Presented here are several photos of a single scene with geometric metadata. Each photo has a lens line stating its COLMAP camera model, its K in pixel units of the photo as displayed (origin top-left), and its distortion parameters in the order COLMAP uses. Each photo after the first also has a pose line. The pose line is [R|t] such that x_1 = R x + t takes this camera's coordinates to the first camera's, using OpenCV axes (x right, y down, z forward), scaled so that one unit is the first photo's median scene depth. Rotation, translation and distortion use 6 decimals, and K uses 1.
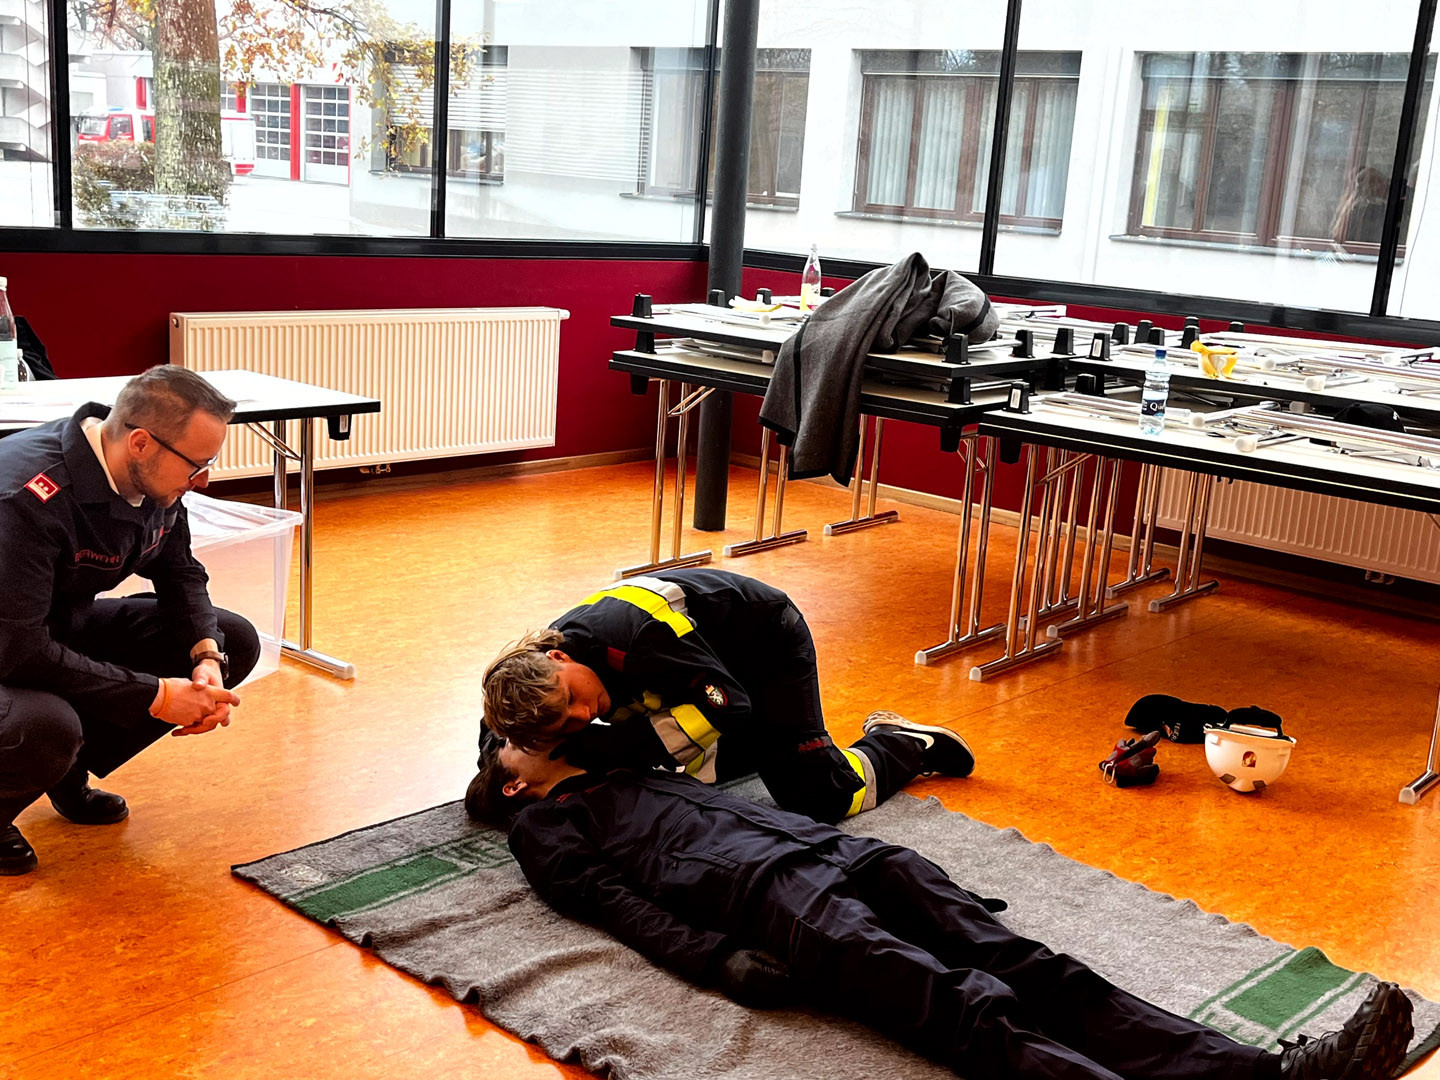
lens RADIAL K [[1621.2, 0, 718.2], [0, 1621.2, 542.4], [0, 0, 1]] dist [0.029229, 0.000000]
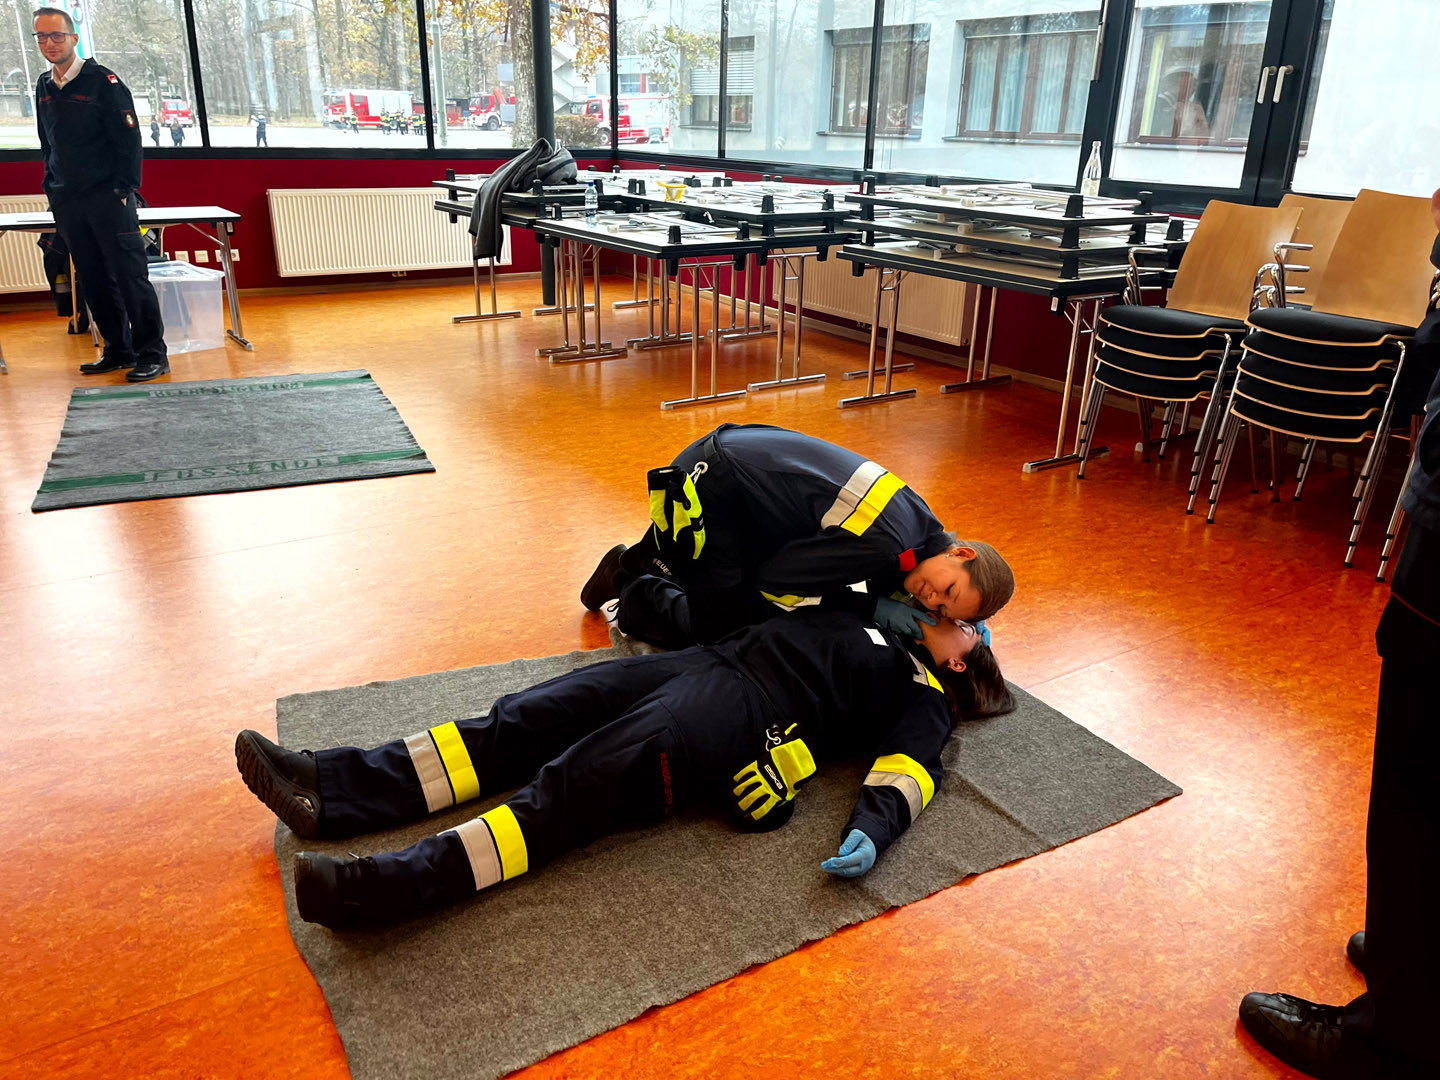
lens RADIAL K [[1087.2, 0, 720.0], [0, 1087.2, 541.5], [0, 0, 1]] dist [0.026664, -0.005234]
pose [[0.956330, 0.059727, -0.286121, 0.207379], [-0.020214, 0.990070, 0.139112, 0.031033], [0.291589, -0.127253, 0.948041, -0.061031]]
